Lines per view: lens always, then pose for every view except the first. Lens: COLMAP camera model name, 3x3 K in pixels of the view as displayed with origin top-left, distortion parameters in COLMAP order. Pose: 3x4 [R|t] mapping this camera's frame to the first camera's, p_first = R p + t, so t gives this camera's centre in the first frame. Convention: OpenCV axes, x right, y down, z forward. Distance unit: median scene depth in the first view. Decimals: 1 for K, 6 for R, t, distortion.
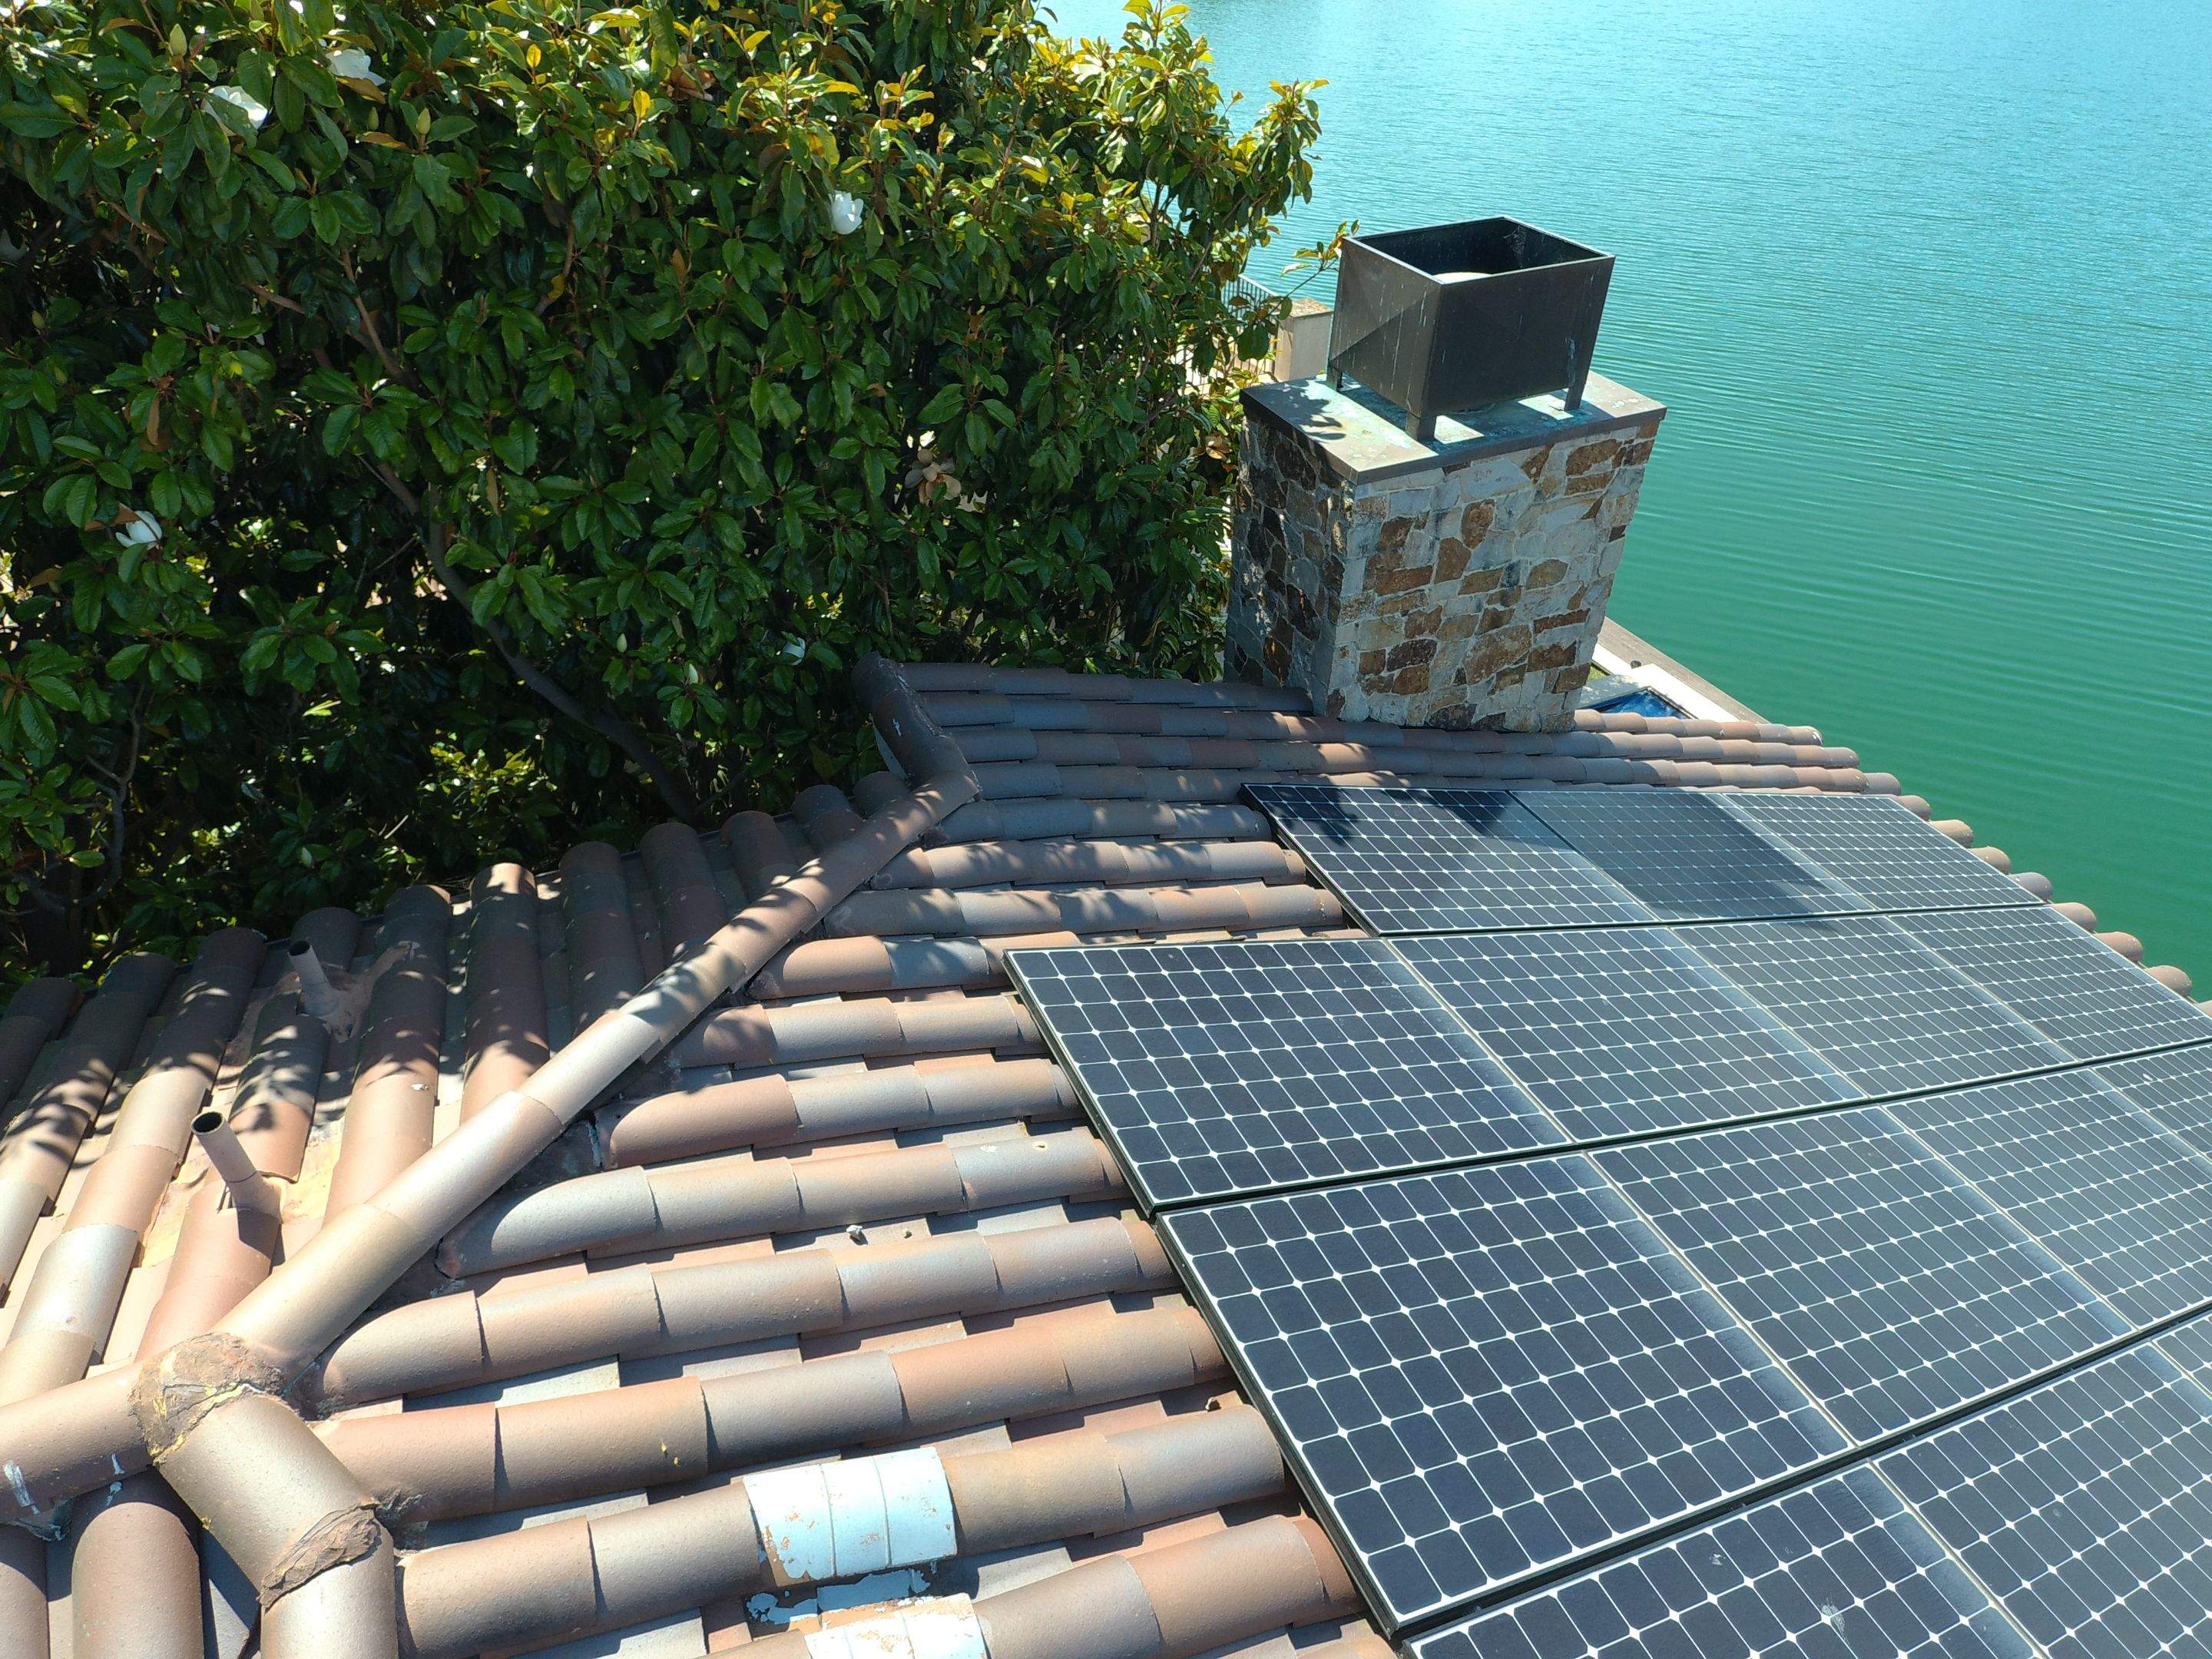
lens RADIAL K [[1326.5, 0, 1084.7], [0, 1326.5, 867.4], [0, 0, 1]] dist [0.085279, -0.115750]
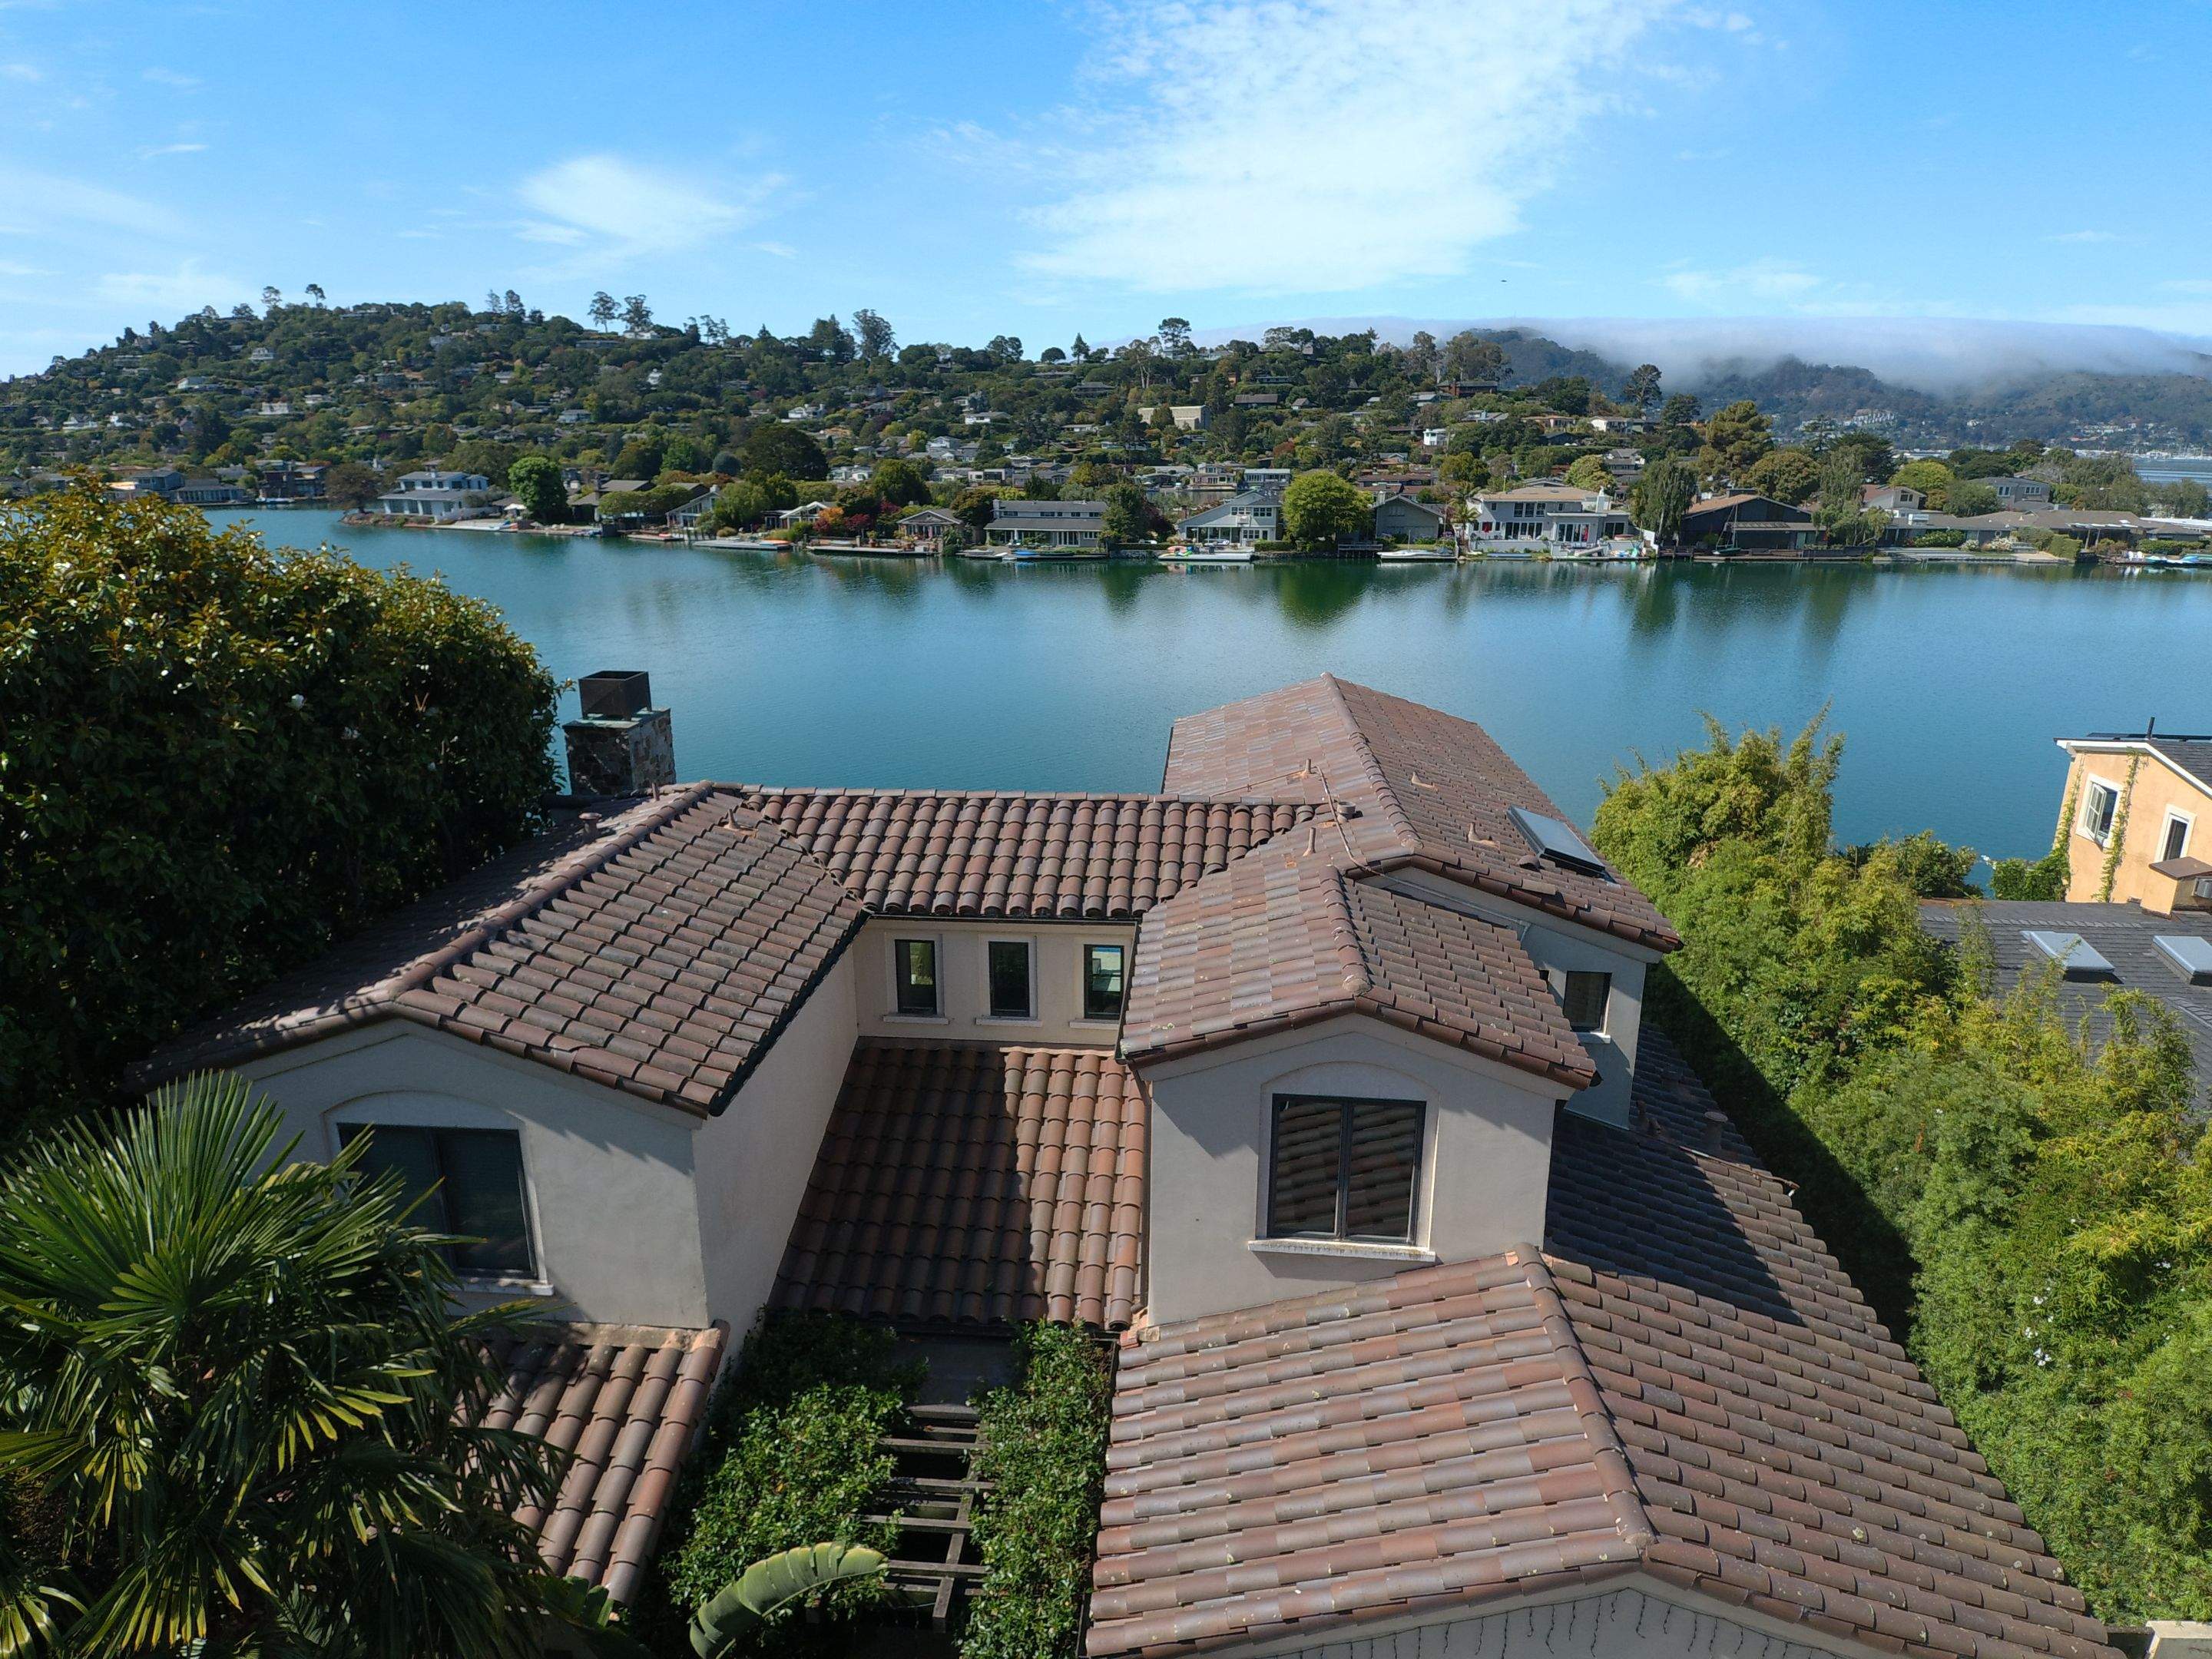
lens RADIAL K [[1346.0, 0, 1102.0], [0, 1346.0, 850.3], [0, 0, 1]] dist [0.108503, -0.144174]
pose [[0.480948, -0.245673, 0.841626, -2.170799], [0.558884, 0.825532, -0.078399, 0.904826], [-0.675528, 0.508077, 0.534341, -1.526541]]
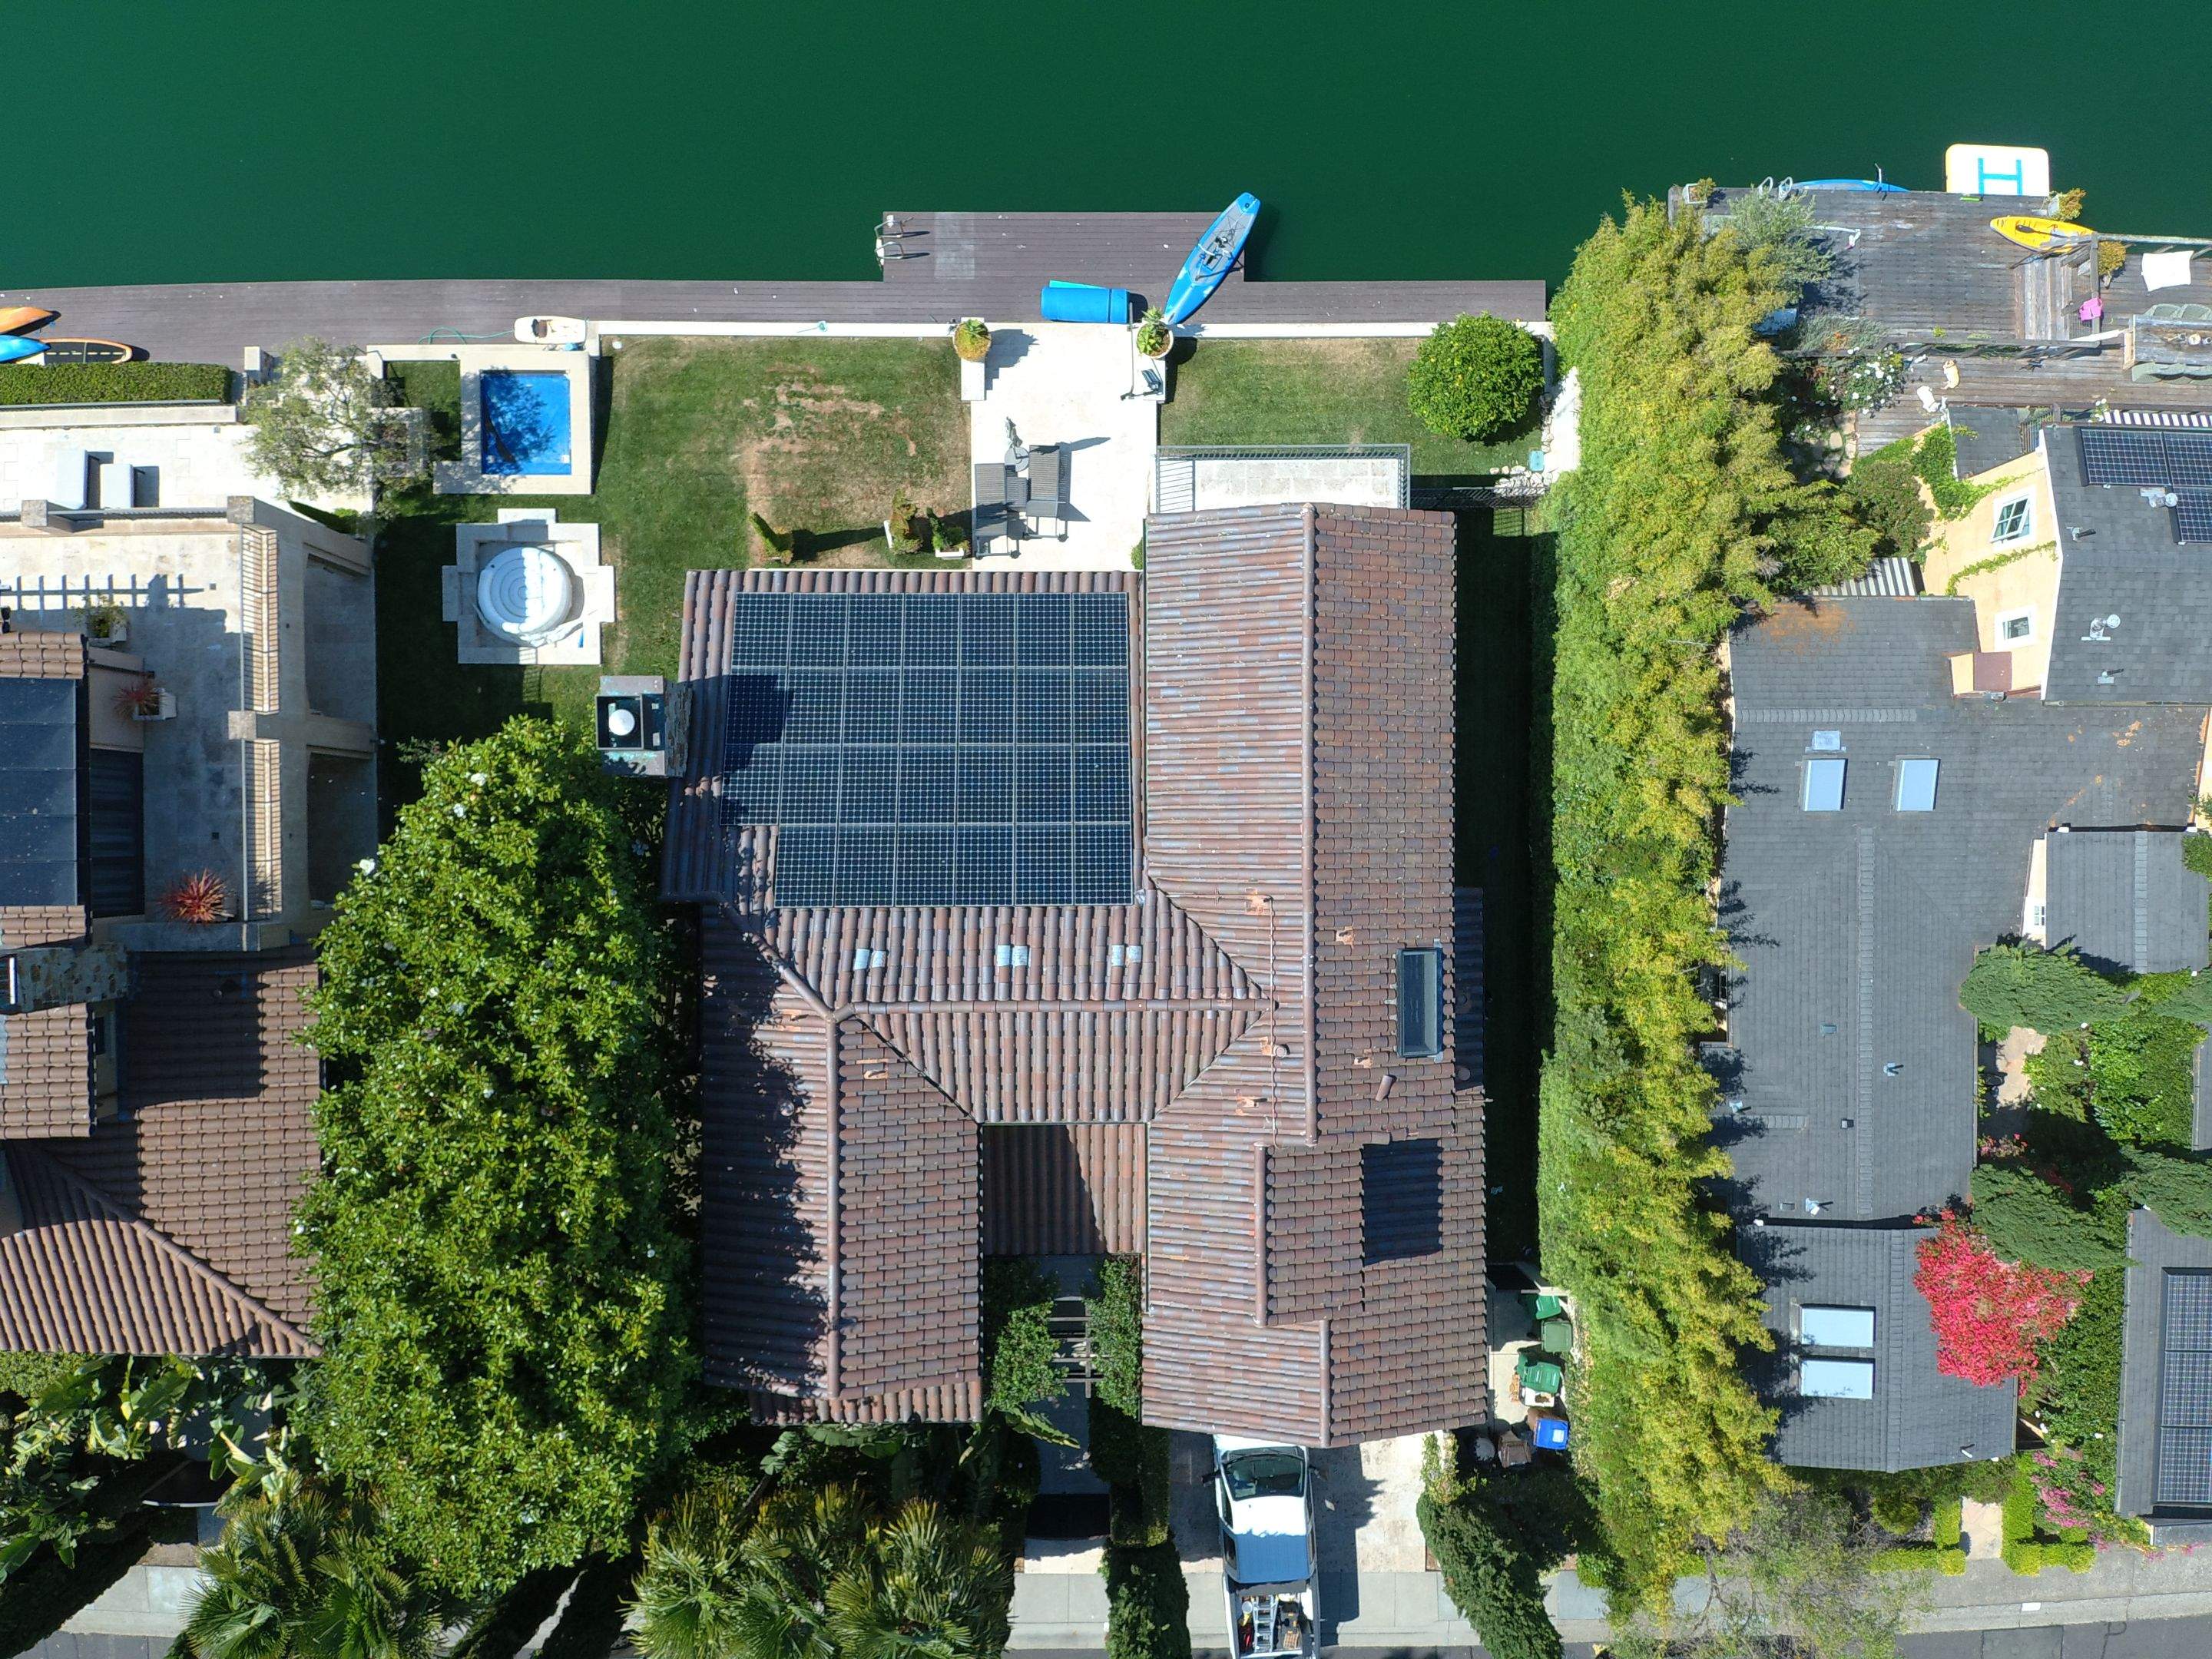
lens RADIAL K [[1345.6, 0, 1096.3], [0, 1345.6, 865.7], [0, 0, 1]] dist [0.070462, -0.098156]
pose [[0.401841, -0.915674, -0.008077, 0.467323], [0.579291, 0.247369, 0.776679, -2.435298], [-0.709187, -0.316780, 0.629845, -2.368053]]
